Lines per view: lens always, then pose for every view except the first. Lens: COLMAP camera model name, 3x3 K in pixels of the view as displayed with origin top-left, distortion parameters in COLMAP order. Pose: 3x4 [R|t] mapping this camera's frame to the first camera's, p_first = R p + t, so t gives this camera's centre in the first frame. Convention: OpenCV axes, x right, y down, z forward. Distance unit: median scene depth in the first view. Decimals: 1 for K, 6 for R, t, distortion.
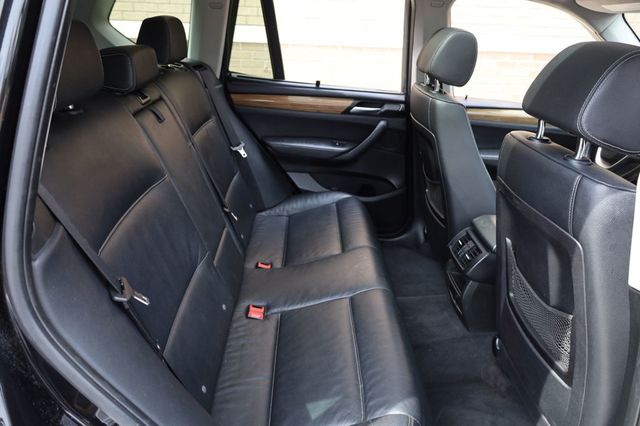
lens RADIAL K [[437.5, 0, 320.0], [0, 437.5, 210.3], [0, 0, 1]] dist [-0.010793, 0.004521]
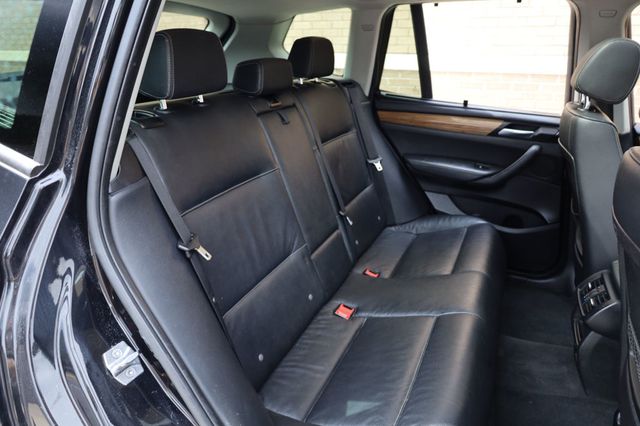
lens RADIAL K [[437.5, 0, 320.9], [0, 437.5, 208.7], [0, 0, 1]] dist [-0.010793, 0.004521]
pose [[0.901367, 0.120896, -0.415838, 0.178332], [-0.152604, 0.987319, -0.043740, 0.042138], [0.405277, 0.102885, 0.908386, 0.016846]]
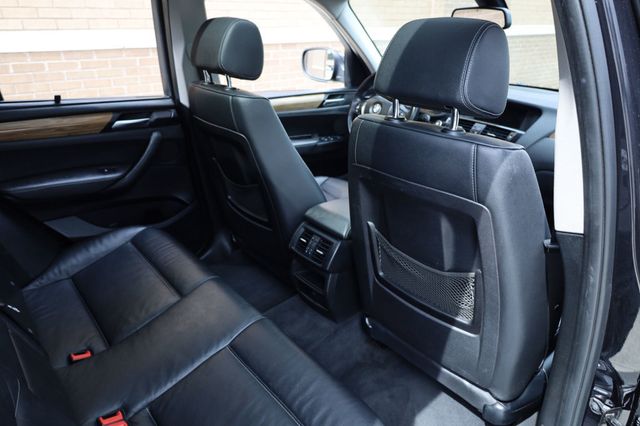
lens RADIAL K [[437.5, 0, 319.0], [0, 437.5, 213.4], [0, 0, 1]] dist [-0.010793, 0.004521]
pose [[0.783796, -0.279317, 0.554658, -0.161273], [0.273850, 0.957071, 0.094984, -0.061610], [-0.557377, 0.077445, 0.826640, 0.176882]]
